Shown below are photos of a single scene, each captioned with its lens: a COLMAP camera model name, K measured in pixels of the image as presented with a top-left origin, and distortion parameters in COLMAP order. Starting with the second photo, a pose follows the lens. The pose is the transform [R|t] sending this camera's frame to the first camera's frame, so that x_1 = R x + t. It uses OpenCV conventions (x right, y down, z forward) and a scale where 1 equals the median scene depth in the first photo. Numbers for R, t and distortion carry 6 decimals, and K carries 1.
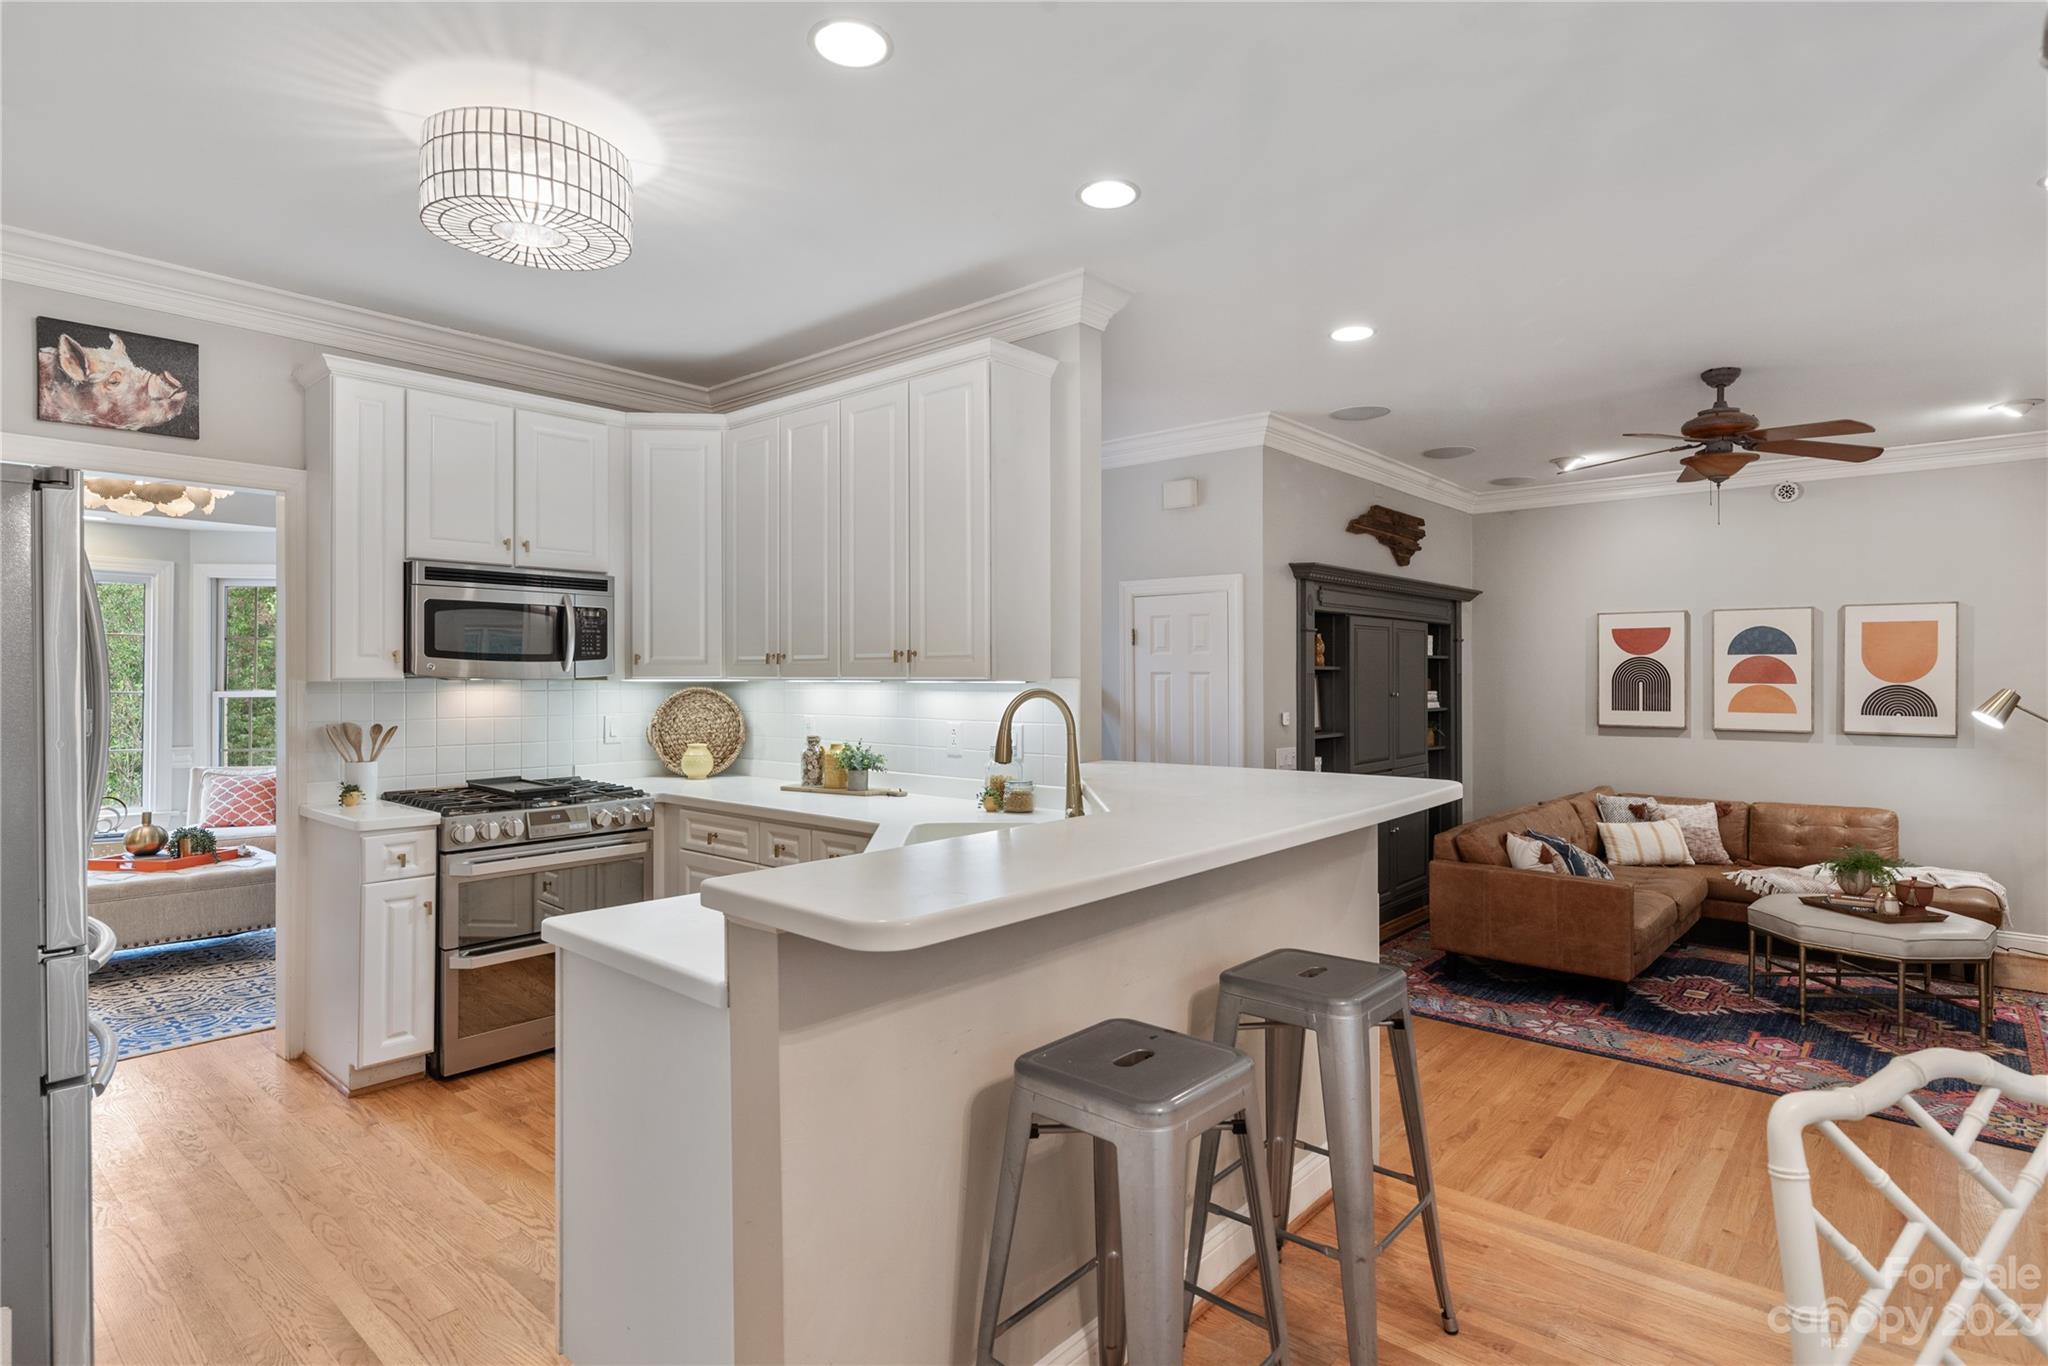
lens RADIAL K [[1054.0, 0, 1025.3], [0, 1054.0, 682.1], [0, 0, 1]] dist [0.000476, 0.001017]
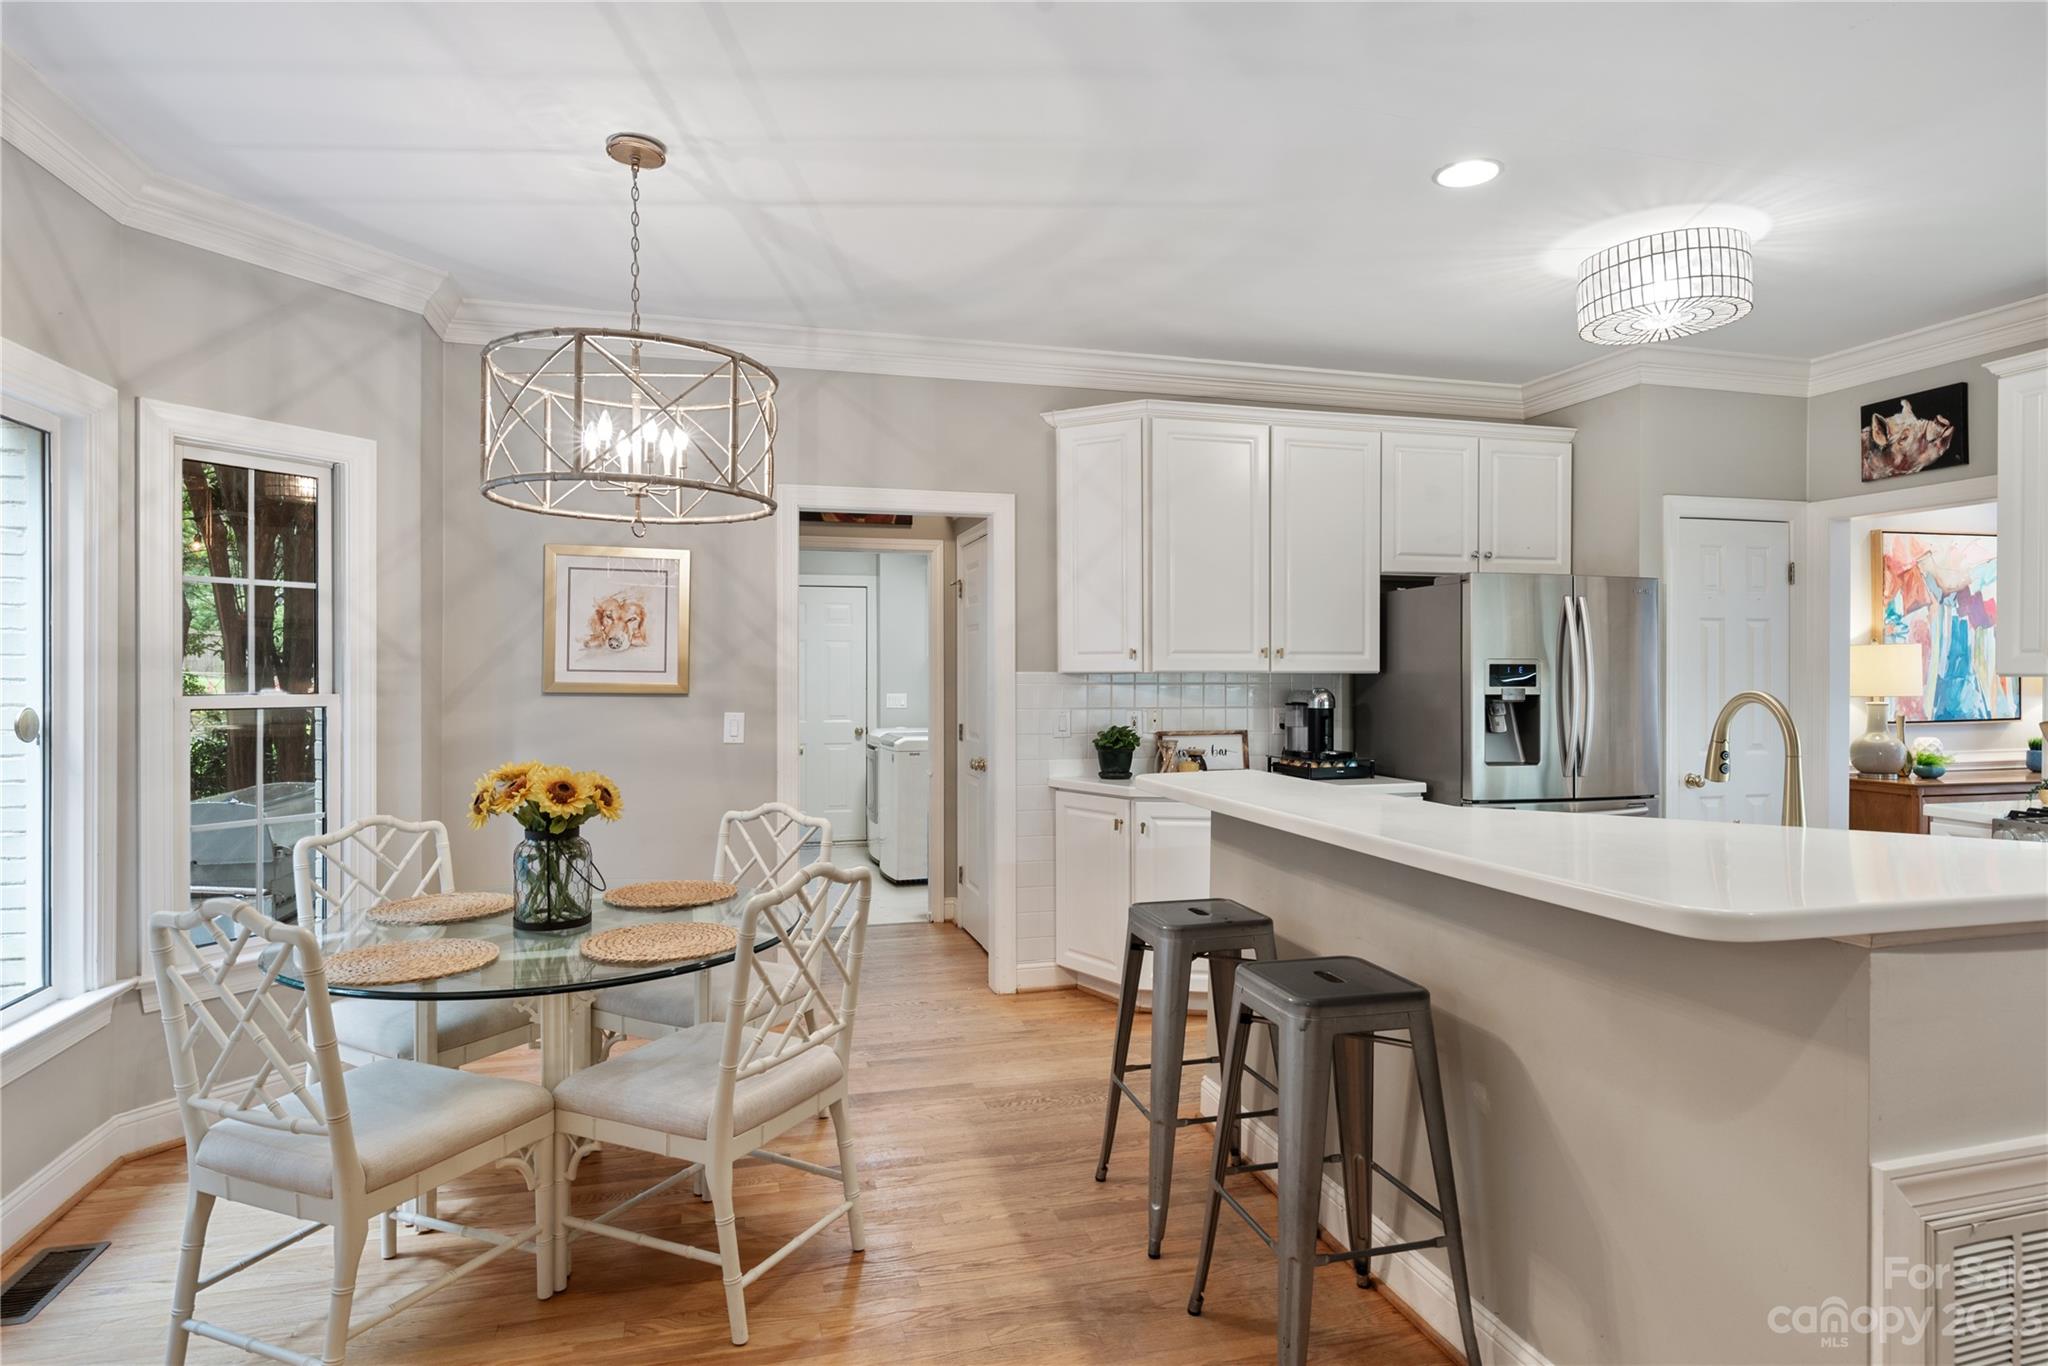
lens RADIAL K [[1126.0, 0, 1027.6], [0, 1126.0, 674.3], [0, 0, 1]] dist [0.004025, -0.003803]
pose [[-0.543889, 0.004061, -0.839147, 0.841510], [-0.004362, 0.999961, 0.007667, -0.007104], [0.839146, 0.007831, -0.543850, 0.856597]]
